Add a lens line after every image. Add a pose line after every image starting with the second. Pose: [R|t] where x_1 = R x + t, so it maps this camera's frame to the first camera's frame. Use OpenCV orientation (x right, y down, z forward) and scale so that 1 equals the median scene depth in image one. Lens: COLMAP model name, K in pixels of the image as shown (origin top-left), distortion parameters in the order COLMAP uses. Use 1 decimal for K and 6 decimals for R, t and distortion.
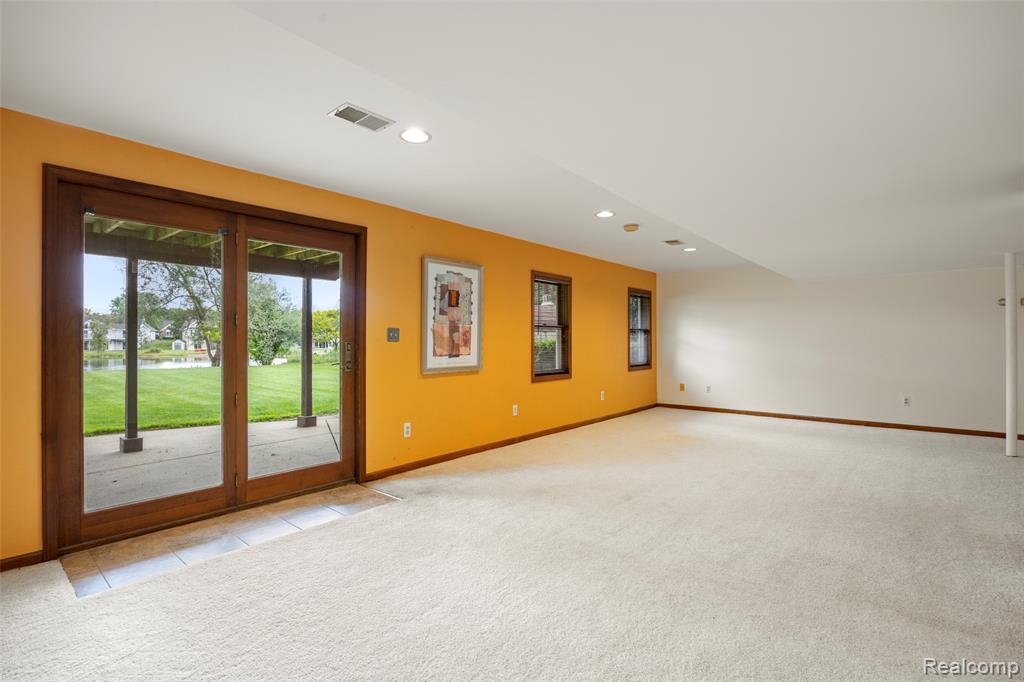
lens RADIAL K [[484.0, 0, 512.0], [0, 484.0, 341.0], [0, 0, 1]] dist [-0.003879, 0.000450]
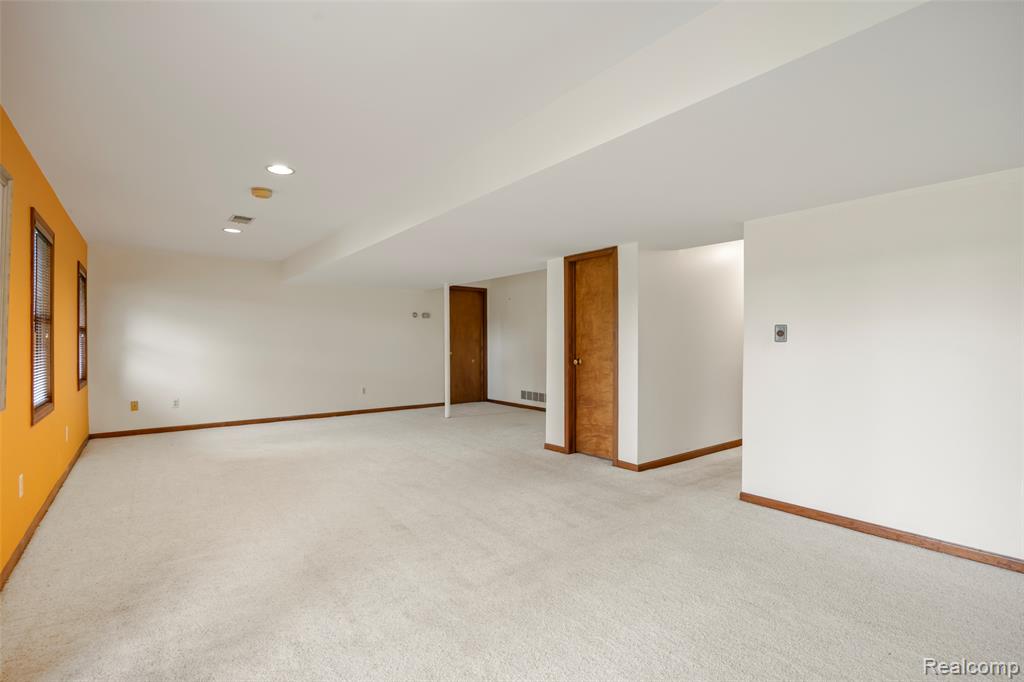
lens RADIAL K [[484.0, 0, 512.0], [0, 484.0, 341.0], [0, 0, 1]] dist [-0.003879, 0.000450]
pose [[0.221022, -0.000537, 0.975269, -0.466087], [0.004894, 0.999988, -0.000559, -0.001216], [-0.975257, 0.004897, 0.221022, 0.526019]]
